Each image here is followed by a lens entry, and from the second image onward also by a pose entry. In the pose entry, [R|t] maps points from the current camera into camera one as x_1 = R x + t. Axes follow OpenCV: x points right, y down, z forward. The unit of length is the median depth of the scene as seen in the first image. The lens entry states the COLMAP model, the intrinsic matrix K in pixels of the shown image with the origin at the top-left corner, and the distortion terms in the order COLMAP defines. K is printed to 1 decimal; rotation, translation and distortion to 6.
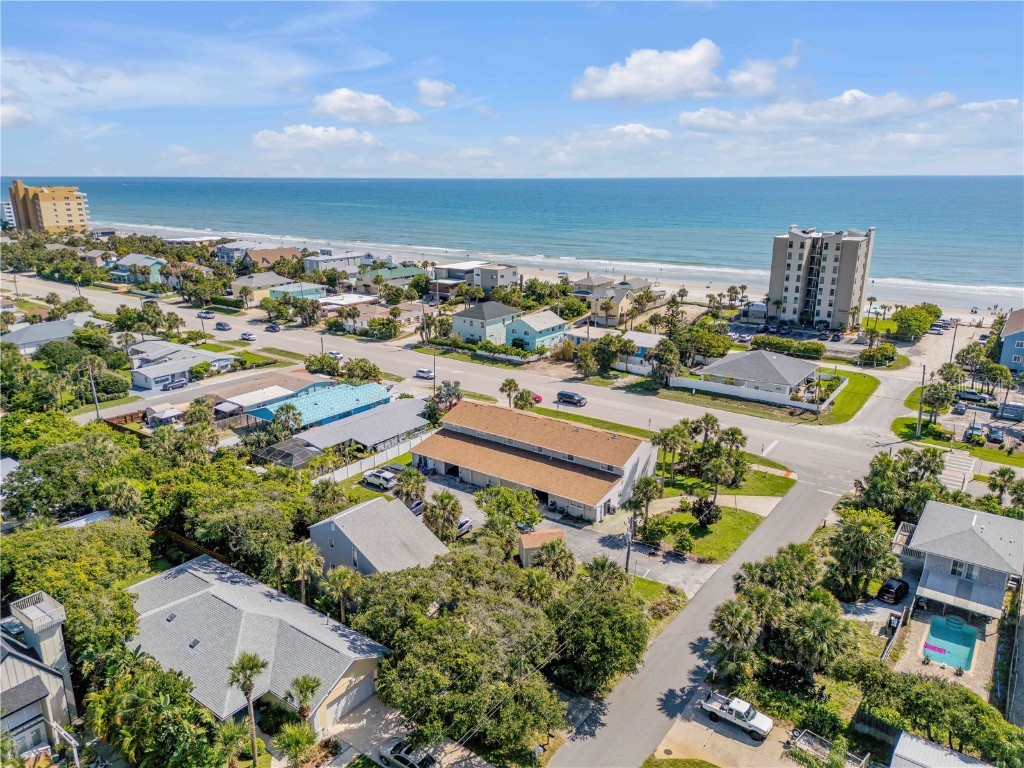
lens RADIAL K [[719.7, 0, 510.3], [0, 719.7, 380.8], [0, 0, 1]] dist [0.087321, -0.089758]
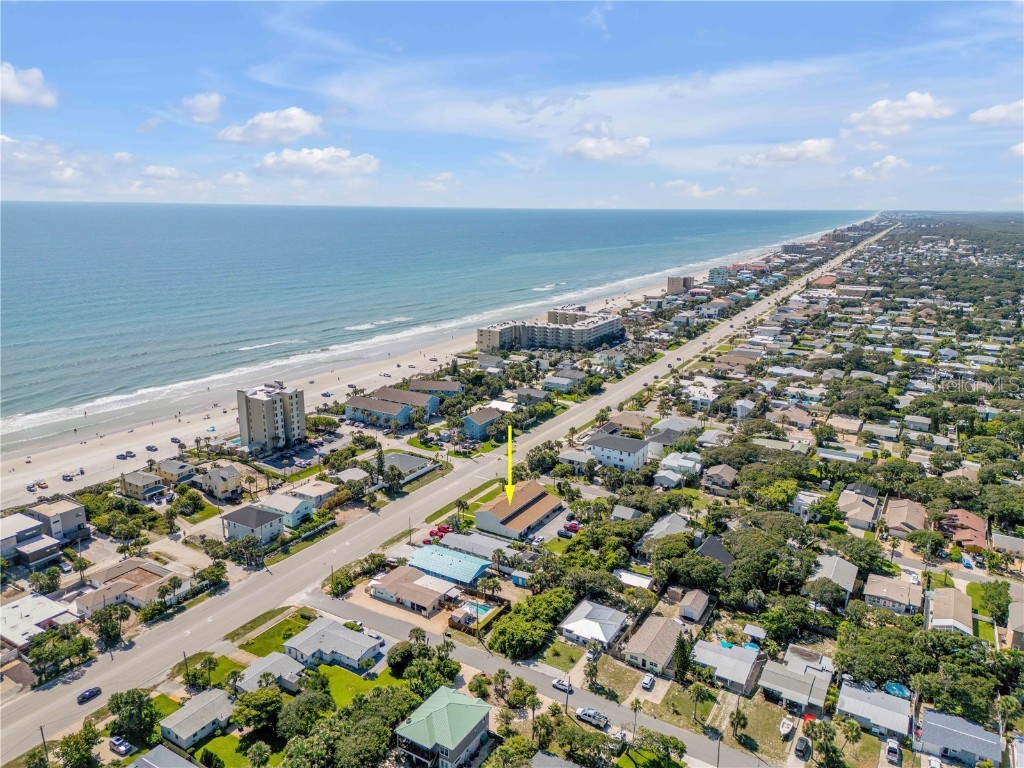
lens RADIAL K [[719.7, 0, 510.3], [0, 719.7, 380.8], [0, 0, 1]] dist [0.087321, -0.089758]
pose [[-0.097481, -0.234996, 0.967096, -1.380312], [0.262828, 0.931148, 0.252753, -0.573745], [-0.959906, 0.278819, -0.029006, 0.619356]]
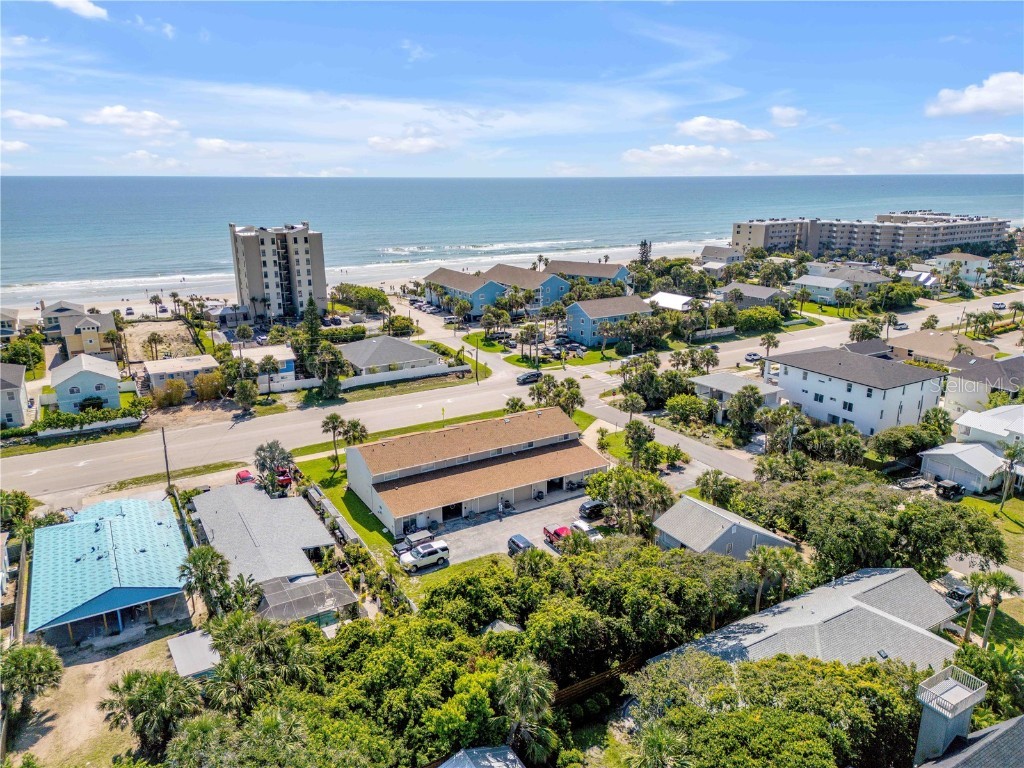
lens RADIAL K [[719.7, 0, 510.3], [0, 719.7, 380.8], [0, 0, 1]] dist [0.087321, -0.089758]
pose [[0.388480, -0.249912, 0.886920, -0.481857], [0.252298, 0.954585, 0.158469, -0.088330], [-0.886244, 0.162207, 0.433890, 0.338706]]
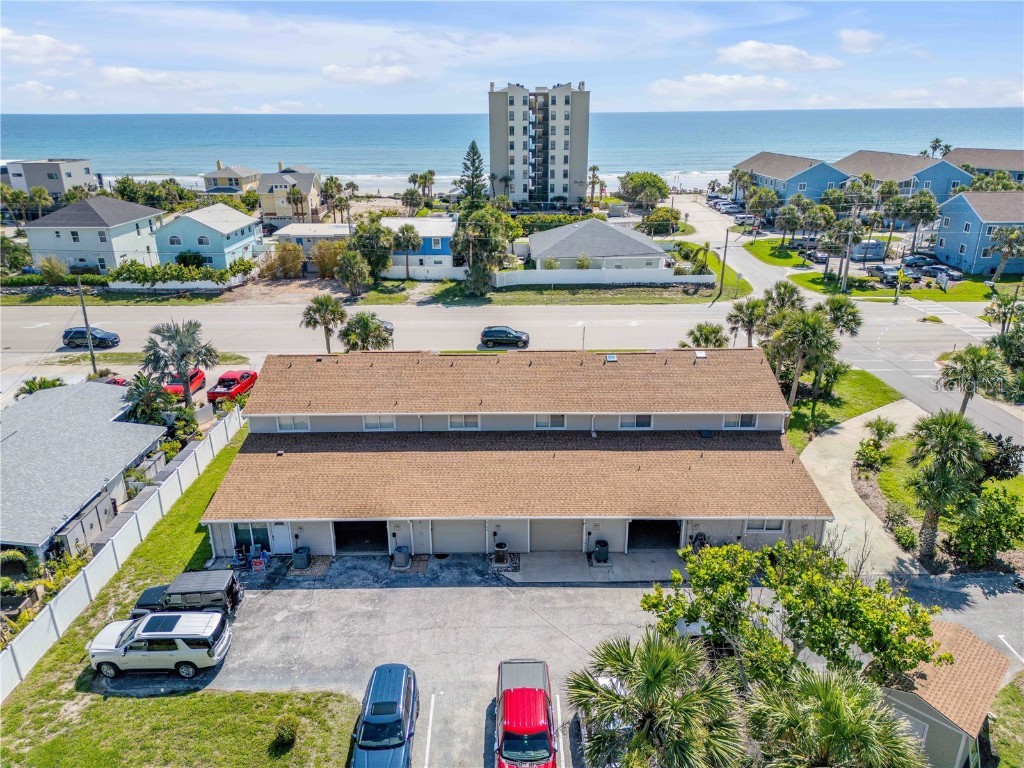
lens RADIAL K [[719.7, 0, 510.3], [0, 719.7, 380.8], [0, 0, 1]] dist [0.087321, -0.089758]
pose [[0.805161, -0.209268, 0.554908, -0.128798], [0.166487, 0.977807, 0.127184, 0.008605], [-0.569209, -0.010018, 0.822132, 0.410419]]
